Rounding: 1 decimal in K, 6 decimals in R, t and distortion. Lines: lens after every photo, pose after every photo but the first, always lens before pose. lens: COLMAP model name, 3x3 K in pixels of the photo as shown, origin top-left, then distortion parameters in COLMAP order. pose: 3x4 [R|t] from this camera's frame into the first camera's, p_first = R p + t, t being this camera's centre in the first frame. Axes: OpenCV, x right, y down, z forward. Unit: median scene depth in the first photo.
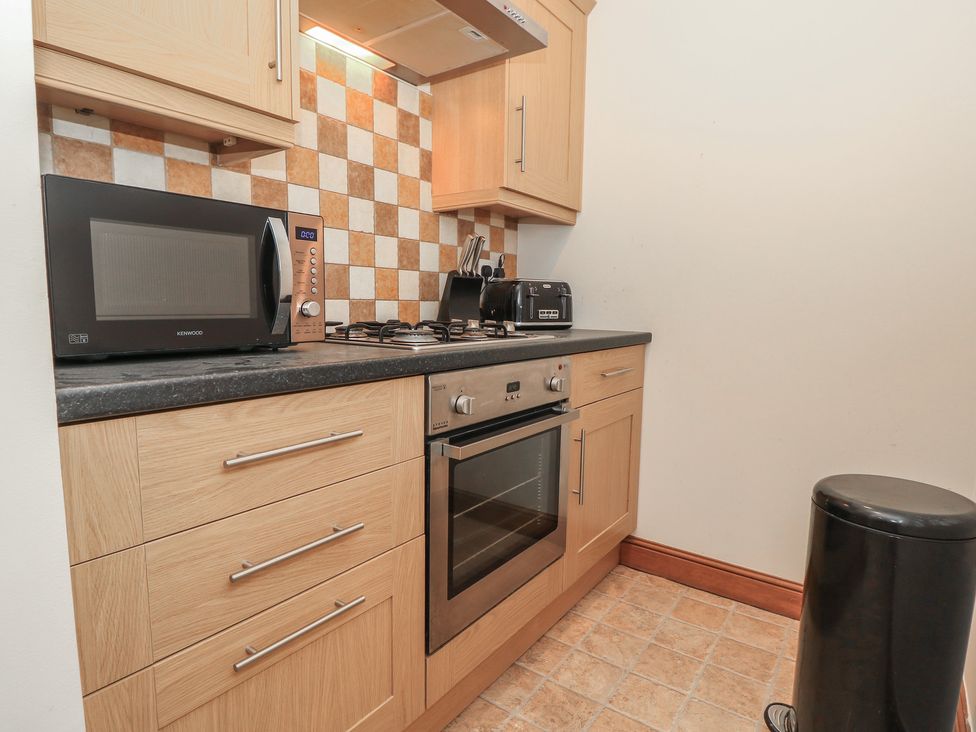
lens RADIAL K [[536.6, 0, 484.1], [0, 536.6, 367.3], [0, 0, 1]] dist [0.000809, -0.016632]
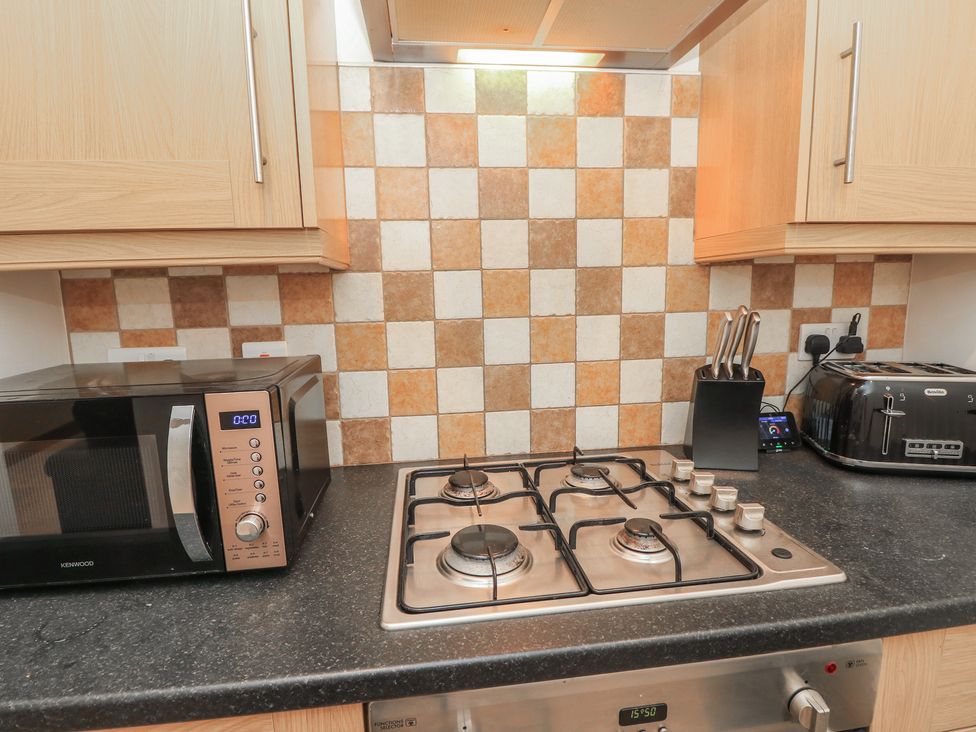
lens RADIAL K [[503.8, 0, 488.3], [0, 503.8, 368.7], [0, 0, 1]] dist [-0.000742, -0.015275]
pose [[0.692784, 0.085802, -0.716022, 0.182961], [-0.052033, 0.996256, 0.069039, -0.210841], [0.719265, -0.010572, 0.694655, 0.448807]]
